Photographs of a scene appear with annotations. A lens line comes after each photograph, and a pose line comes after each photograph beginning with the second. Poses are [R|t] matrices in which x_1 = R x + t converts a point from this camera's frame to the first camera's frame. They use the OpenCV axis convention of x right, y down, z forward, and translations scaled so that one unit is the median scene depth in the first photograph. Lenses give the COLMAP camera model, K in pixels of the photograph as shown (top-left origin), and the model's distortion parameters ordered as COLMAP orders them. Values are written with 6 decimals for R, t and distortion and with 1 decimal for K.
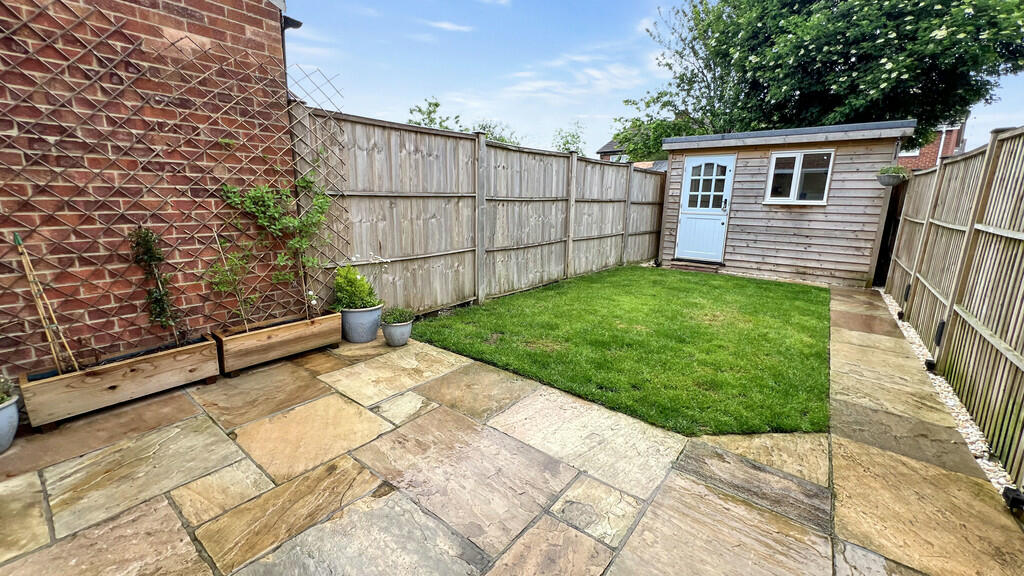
lens RADIAL K [[410.6, 0, 512.0], [0, 410.6, 288.0], [0, 0, 1]] dist [-0.000512, -0.000053]
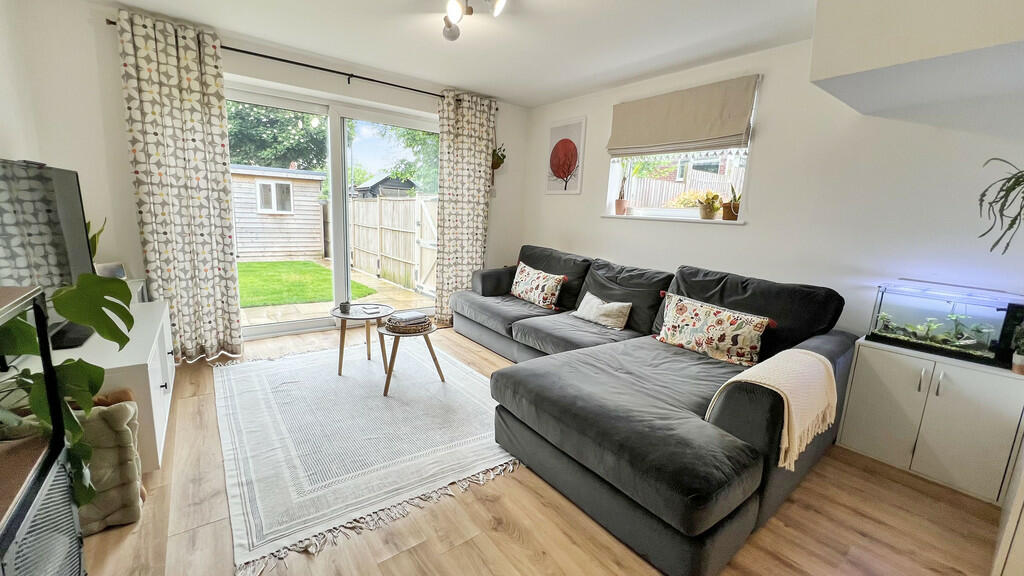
lens RADIAL K [[410.6, 0, 512.0], [0, 410.6, 288.0], [0, 0, 1]] dist [-0.000512, -0.000053]
pose [[0.245548, -0.184054, 0.951751, -0.648056], [0.162190, 0.975771, 0.146855, -0.004101], [-0.955720, 0.118304, 0.269450, -0.278128]]
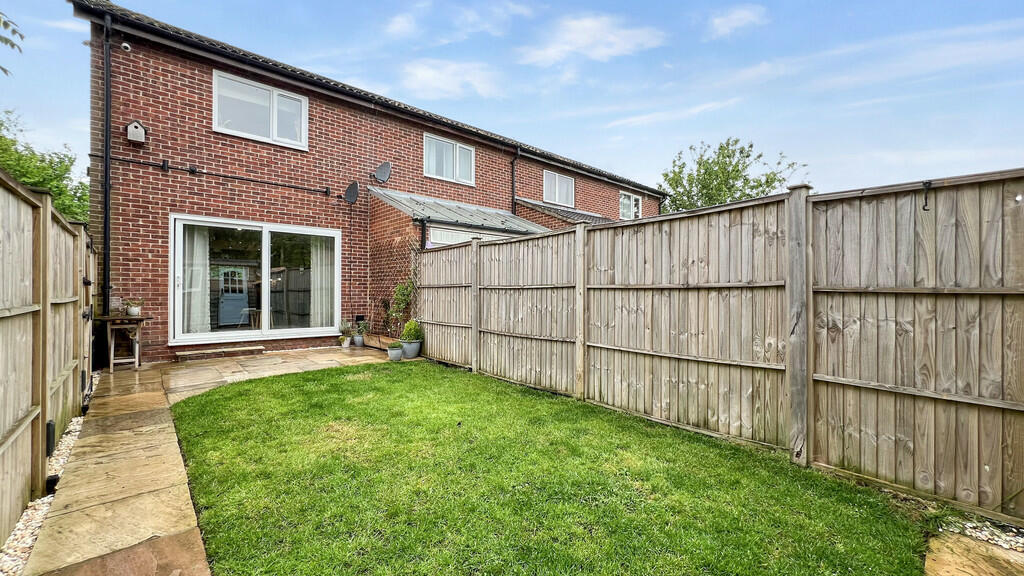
lens RADIAL K [[391.8, 0, 512.0], [0, 391.8, 288.0], [0, 0, 1]] dist [-0.000012, 0.000067]
pose [[-0.159384, -0.035136, -0.986591, 2.423600], [-0.211847, 0.977303, -0.000582, -0.536401], [0.964219, 0.208914, -0.163209, 2.816521]]
